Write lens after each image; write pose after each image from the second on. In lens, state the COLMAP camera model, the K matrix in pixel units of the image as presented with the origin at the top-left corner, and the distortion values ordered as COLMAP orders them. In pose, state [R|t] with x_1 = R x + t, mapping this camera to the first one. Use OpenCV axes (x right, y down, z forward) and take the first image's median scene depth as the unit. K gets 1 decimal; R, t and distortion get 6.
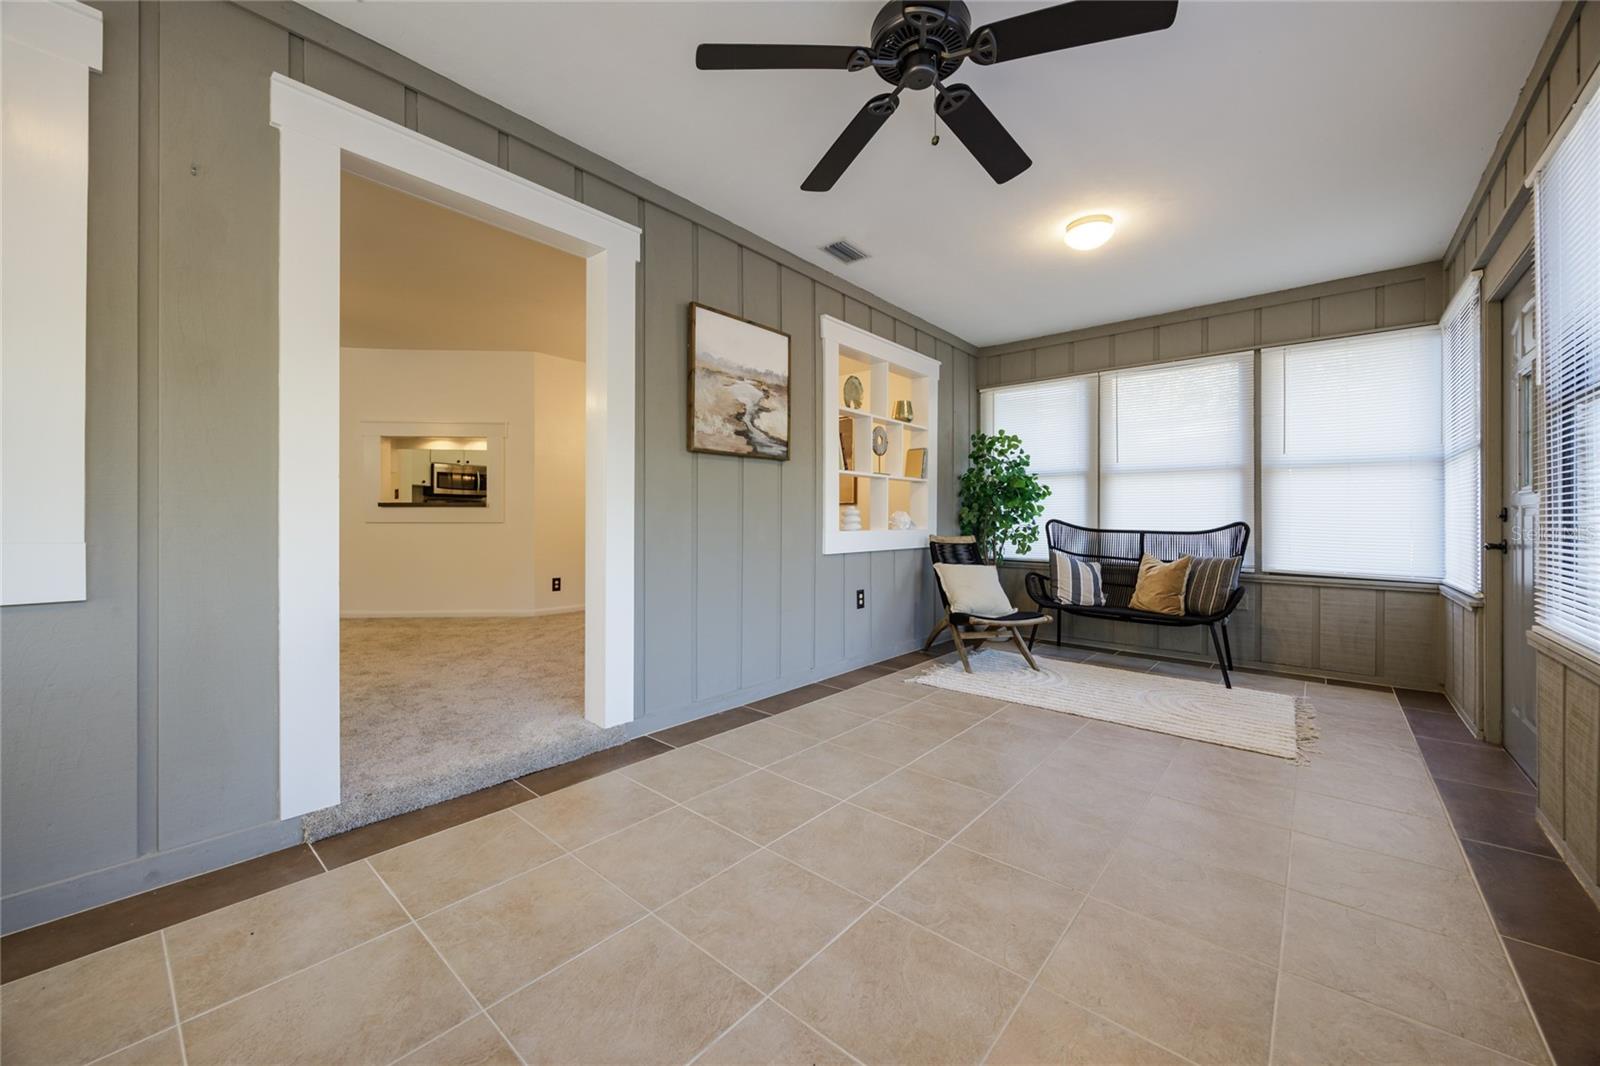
lens RADIAL K [[623.5, 0, 803.2], [0, 623.5, 528.1], [0, 0, 1]] dist [0.001577, 0.000201]
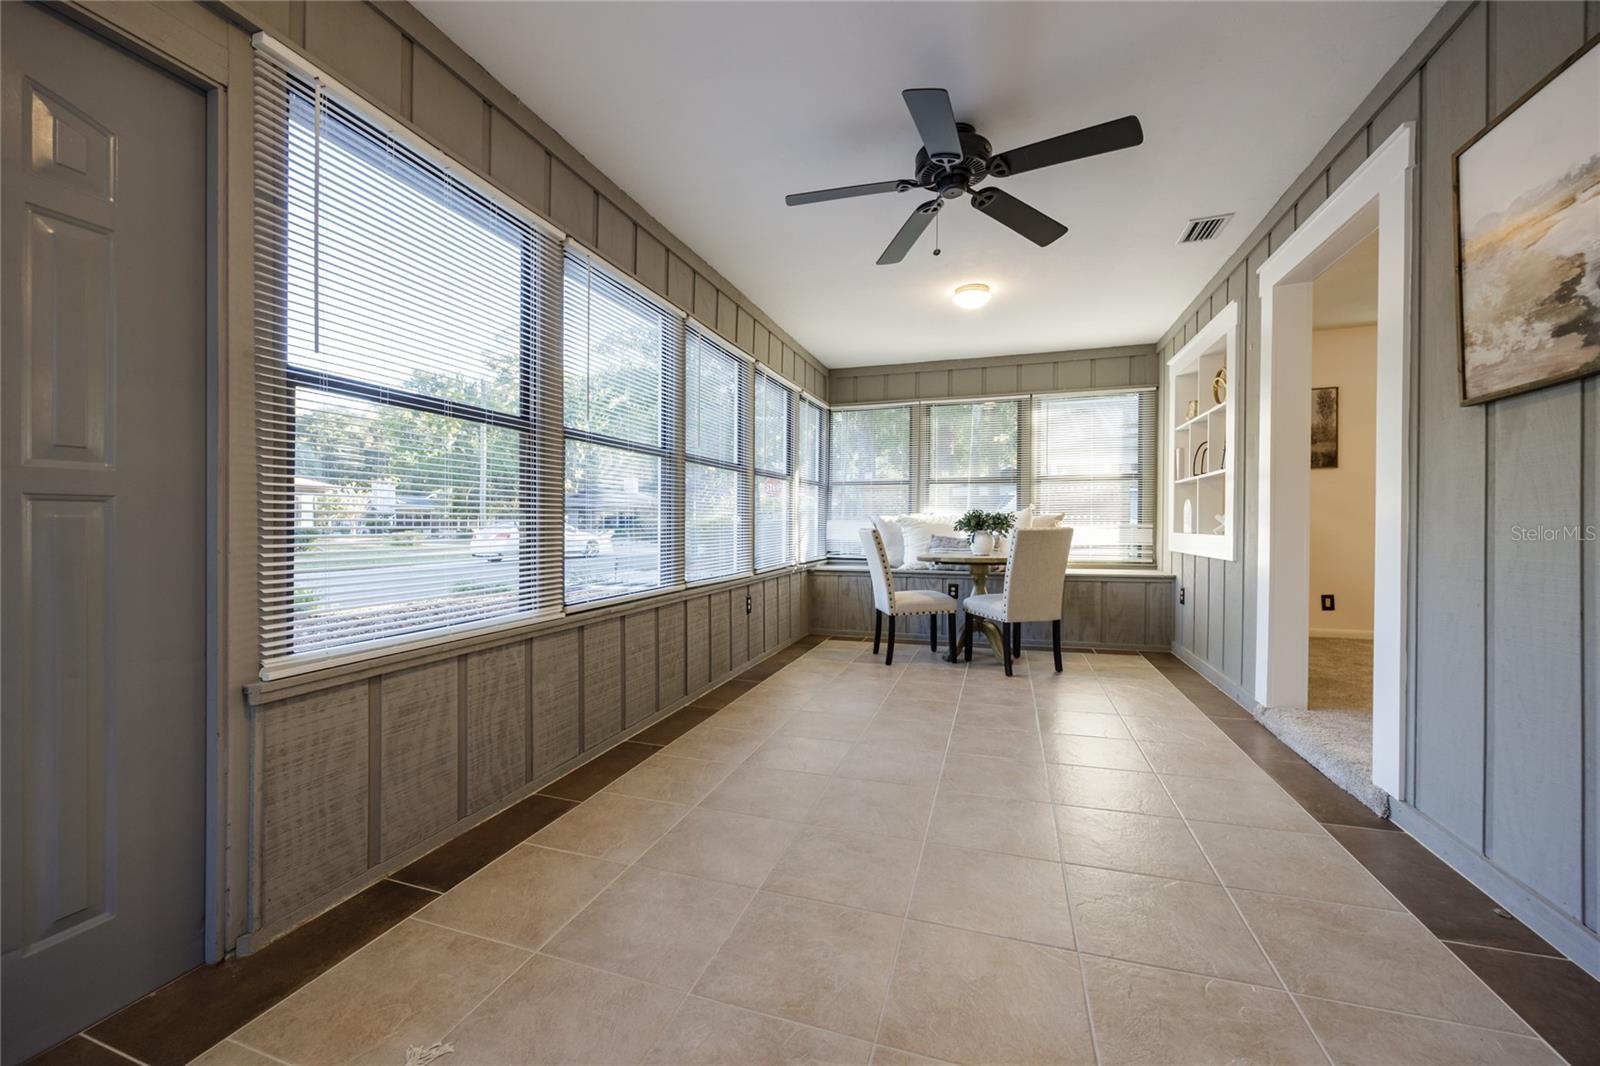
lens RADIAL K [[623.5, 0, 796.9], [0, 623.5, 525.1], [0, 0, 1]] dist [0.001577, 0.000201]
pose [[-0.928551, 0.003925, -0.371184, 0.589944], [-0.002058, 0.999874, 0.015719, -0.021986], [0.371199, 0.015360, -0.928426, 1.272014]]
